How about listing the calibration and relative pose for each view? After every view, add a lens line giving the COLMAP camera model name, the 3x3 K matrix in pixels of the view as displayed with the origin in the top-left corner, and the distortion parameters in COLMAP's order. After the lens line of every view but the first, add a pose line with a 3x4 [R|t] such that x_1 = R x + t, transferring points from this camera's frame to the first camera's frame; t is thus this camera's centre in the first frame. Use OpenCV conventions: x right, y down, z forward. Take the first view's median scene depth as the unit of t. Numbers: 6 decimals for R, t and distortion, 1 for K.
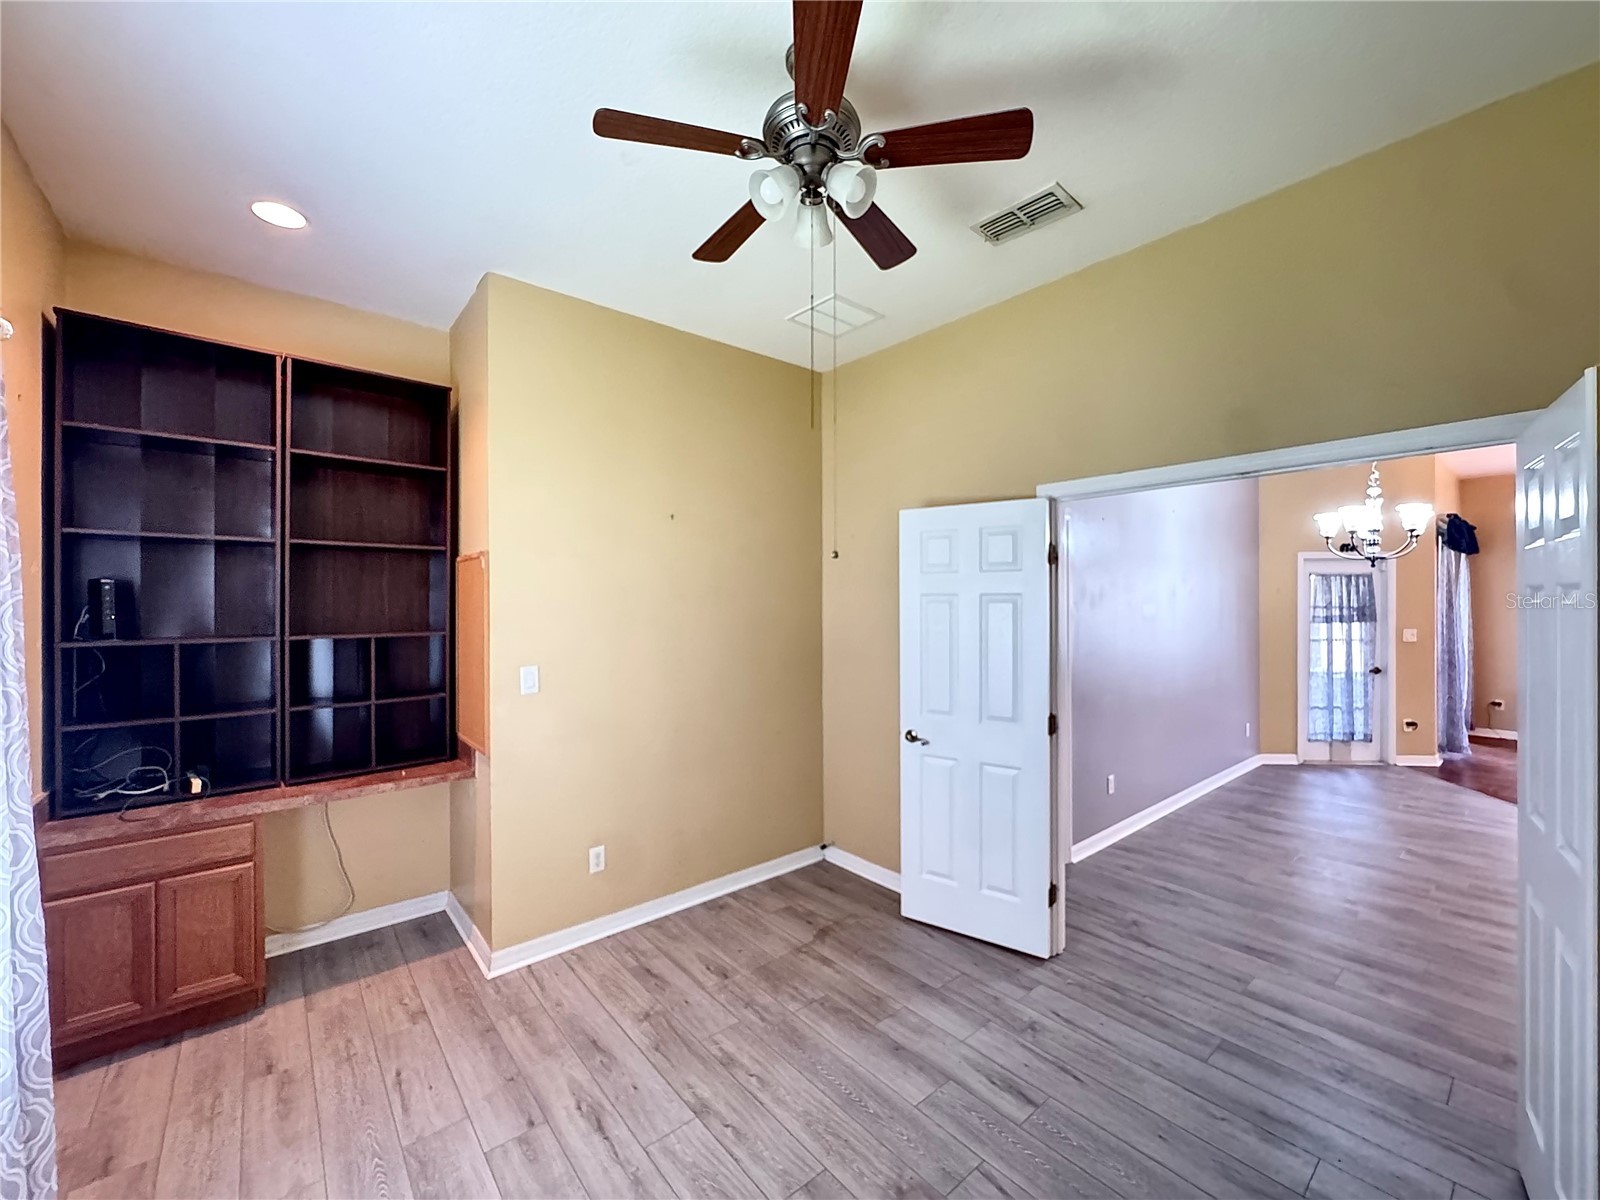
lens RADIAL K [[638.4, 0, 802.1], [0, 638.4, 594.7], [0, 0, 1]] dist [-0.004082, 0.000924]
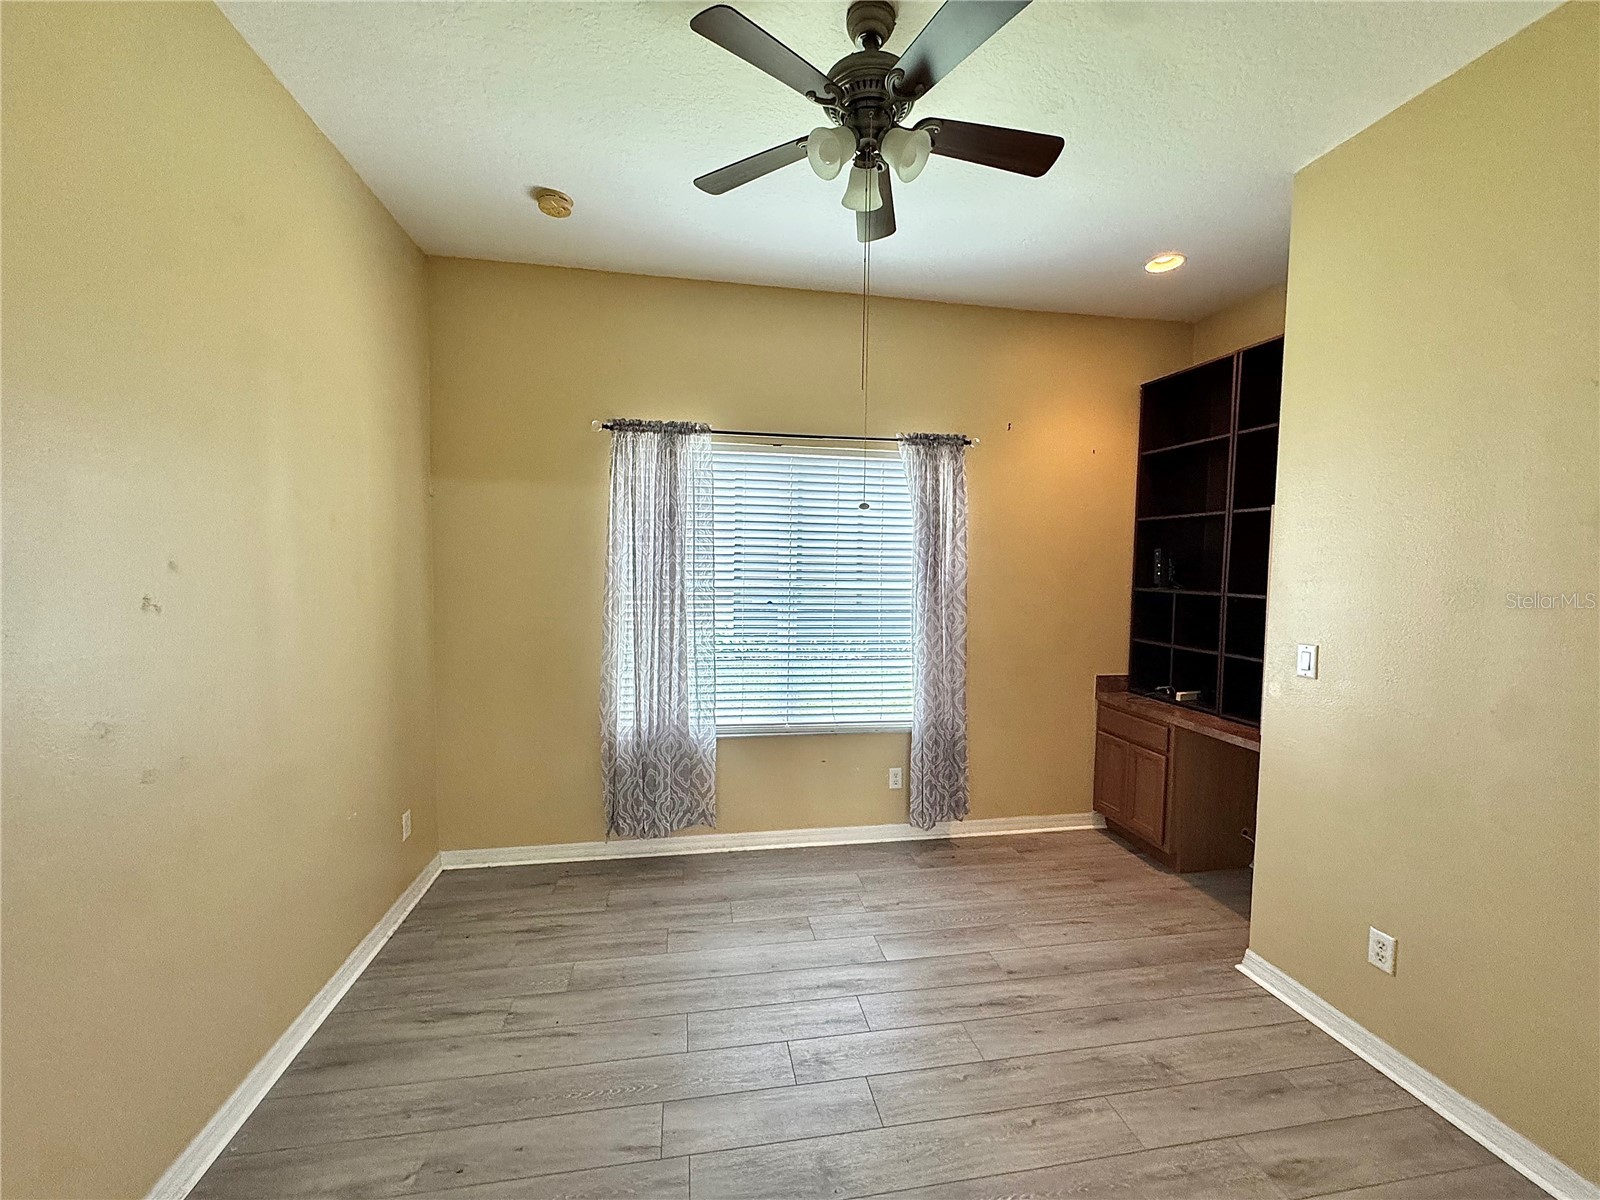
lens RADIAL K [[638.4, 0, 799.9], [0, 638.4, 597.3], [0, 0, 1]] dist [-0.004082, 0.000924]
pose [[-0.487711, 0.036377, -0.872247, 0.704605], [-0.012448, 0.998740, 0.048612, 0.029363], [0.872916, 0.034567, -0.486644, 1.015869]]
